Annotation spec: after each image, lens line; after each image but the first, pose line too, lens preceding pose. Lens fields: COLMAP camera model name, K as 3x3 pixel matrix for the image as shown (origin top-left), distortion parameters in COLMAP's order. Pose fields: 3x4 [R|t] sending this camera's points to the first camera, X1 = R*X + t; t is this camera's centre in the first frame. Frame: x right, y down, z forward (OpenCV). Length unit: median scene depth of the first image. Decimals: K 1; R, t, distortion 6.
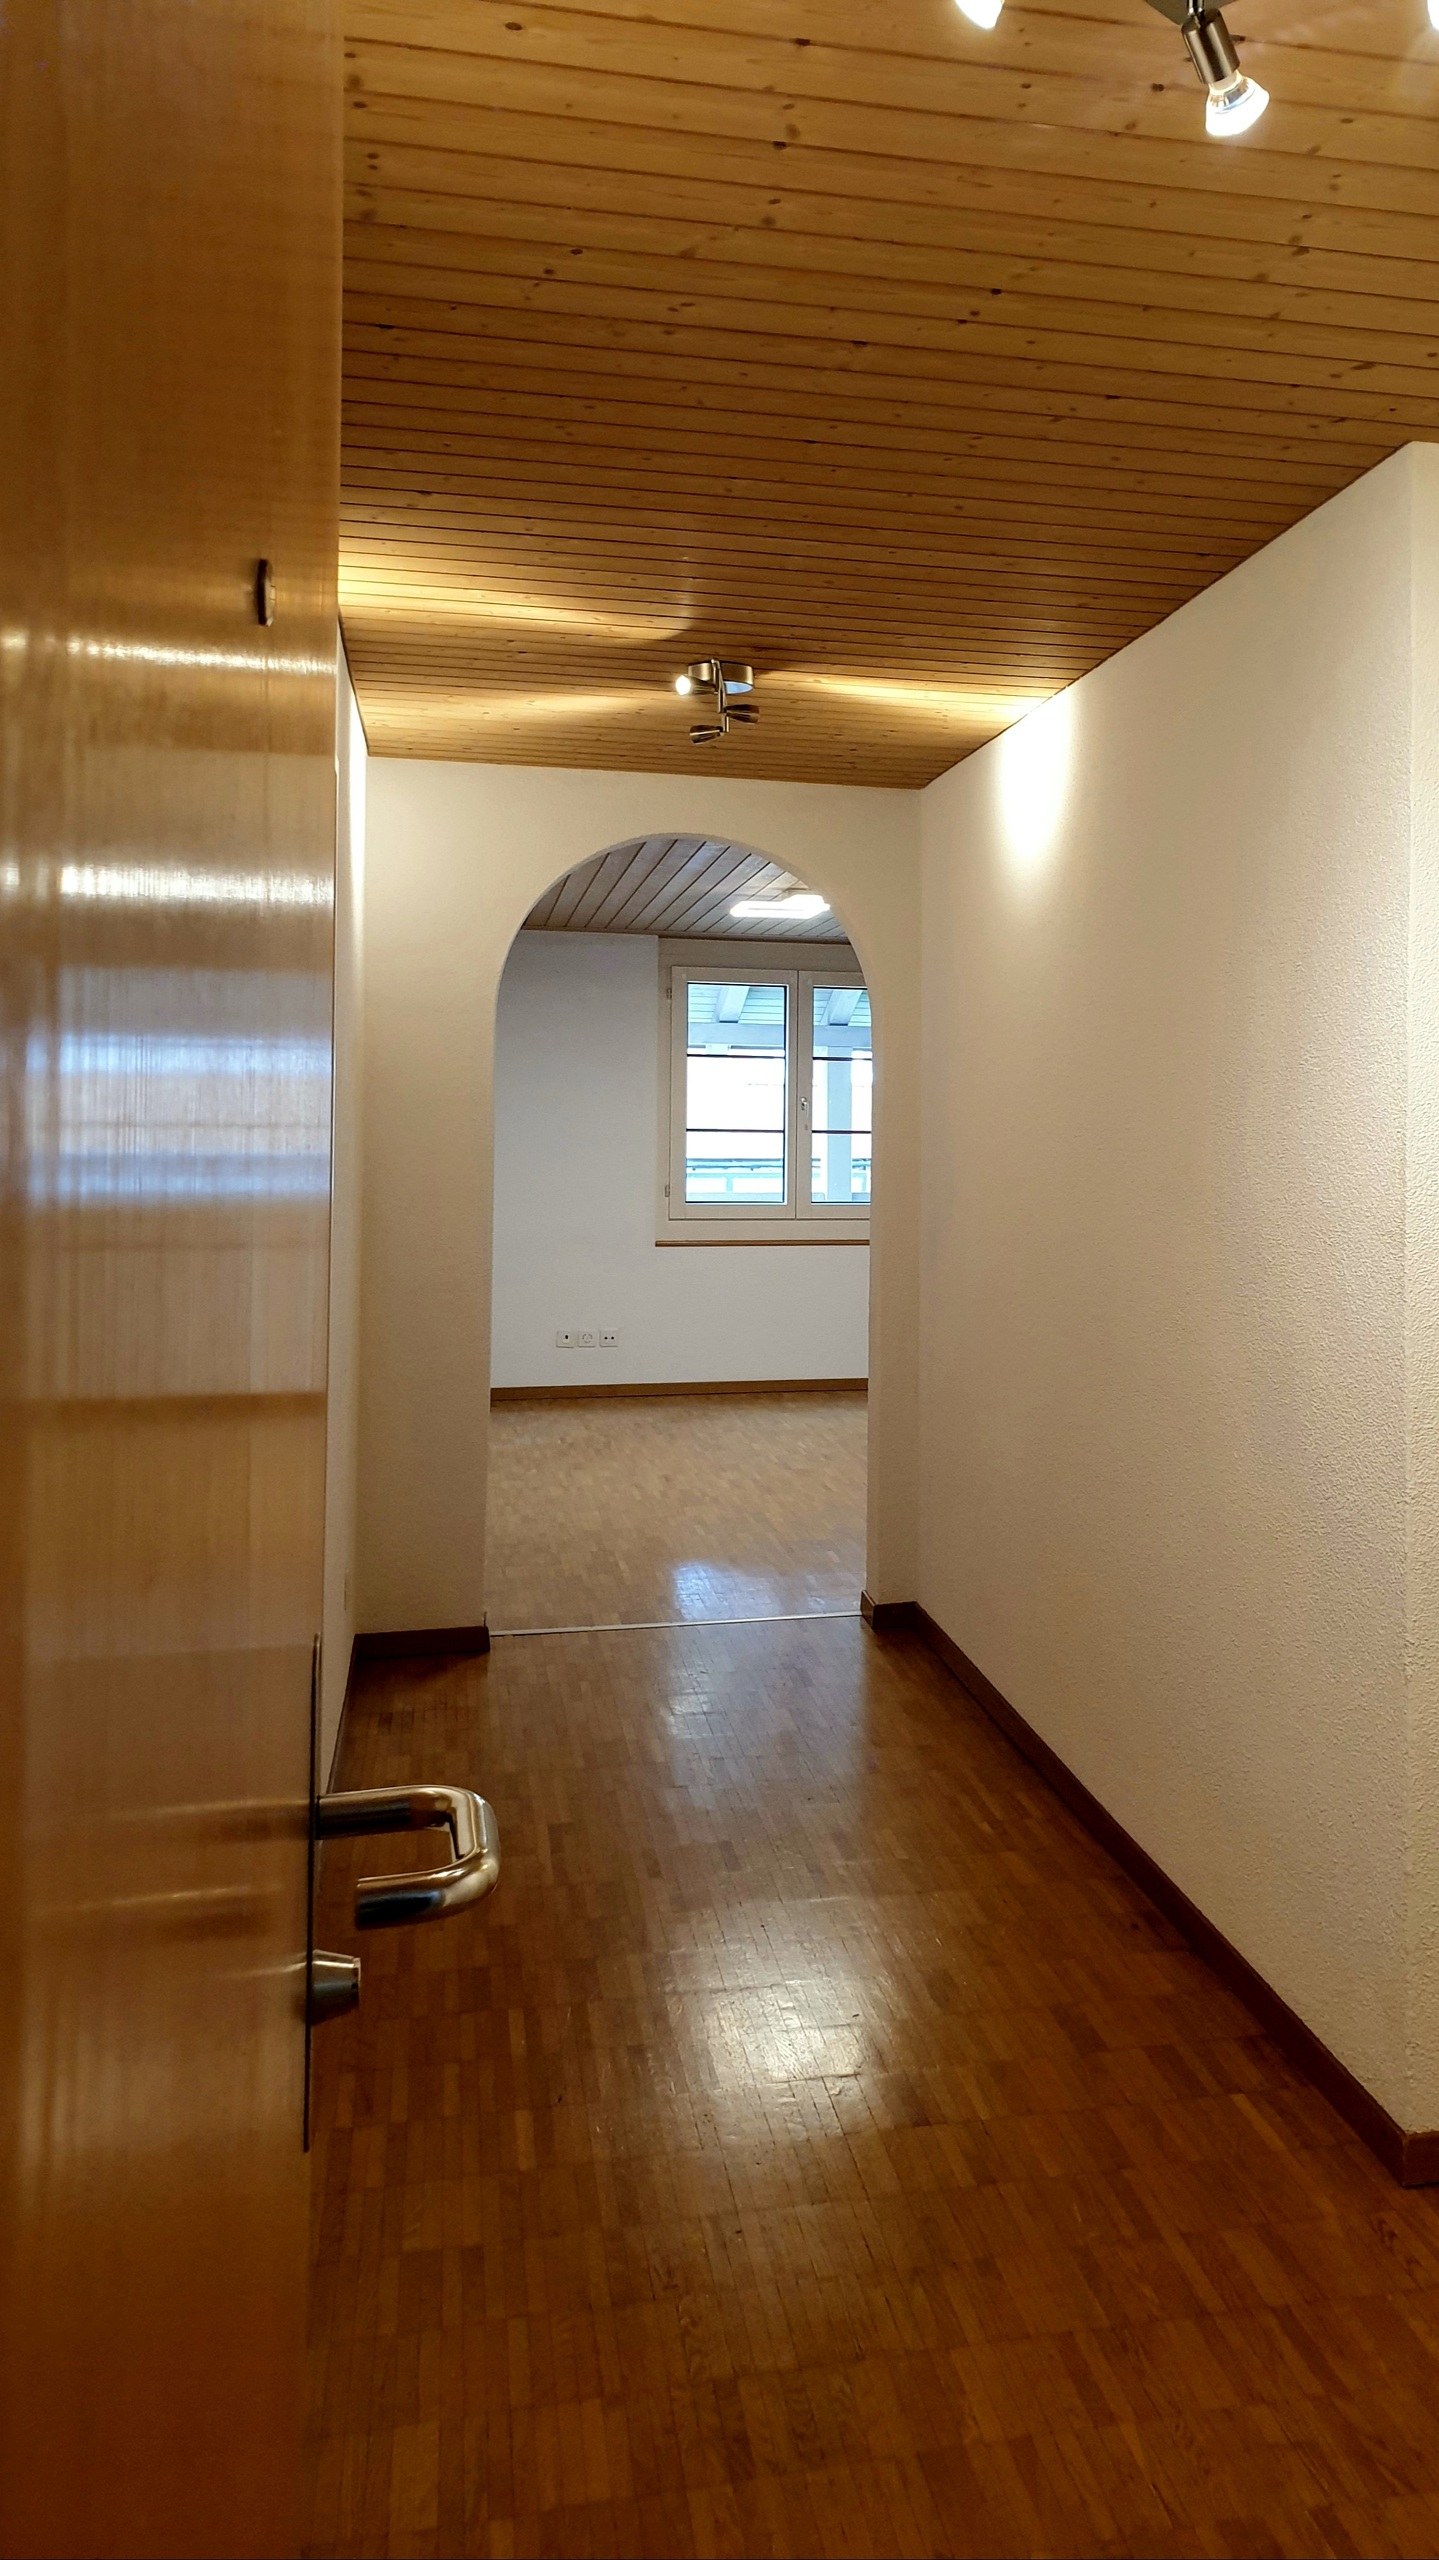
lens RADIAL K [[1929.2, 0, 719.4], [0, 1929.2, 1101.0], [0, 0, 1]] dist [0.046517, -0.007306]
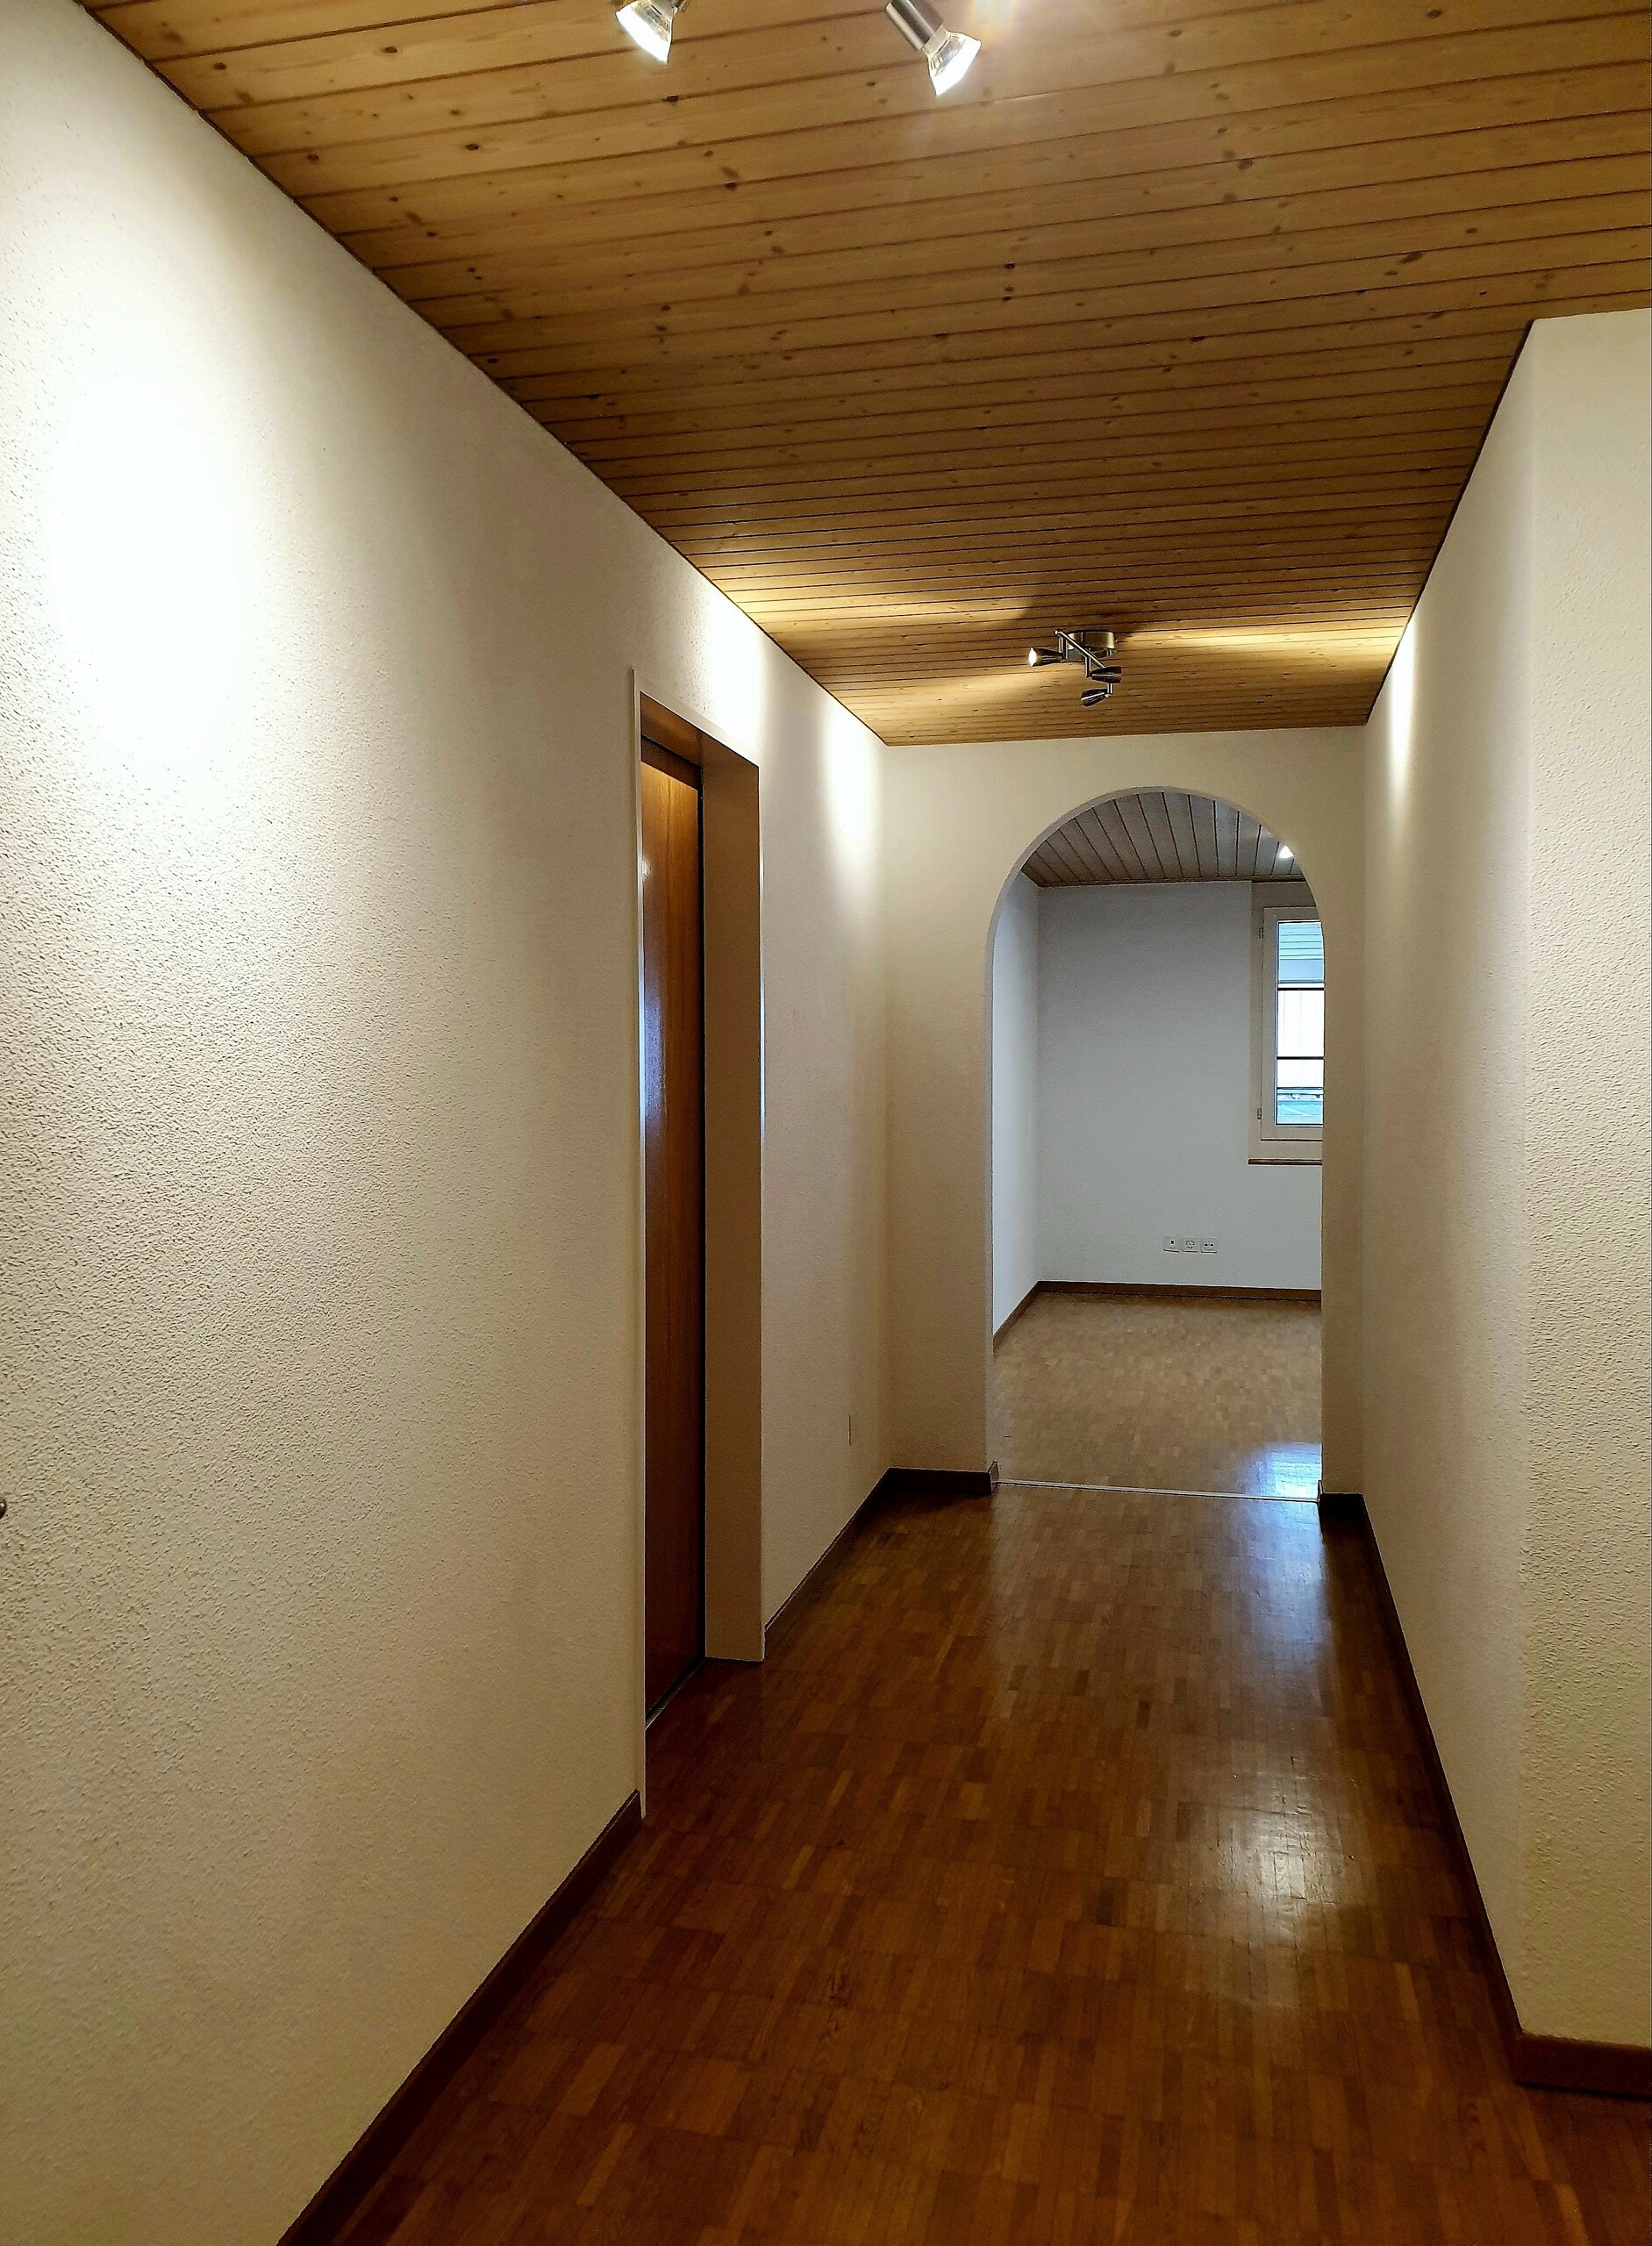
lens RADIAL K [[1669.9, 0, 822.9], [0, 1669.9, 1123.2], [0, 0, 1]] dist [0.050146, -0.002274]
pose [[0.898412, 0.008590, -0.439070, 0.308942], [0.012318, 0.998922, 0.044748, 0.011390], [0.438982, -0.045610, 0.897338, 0.057033]]
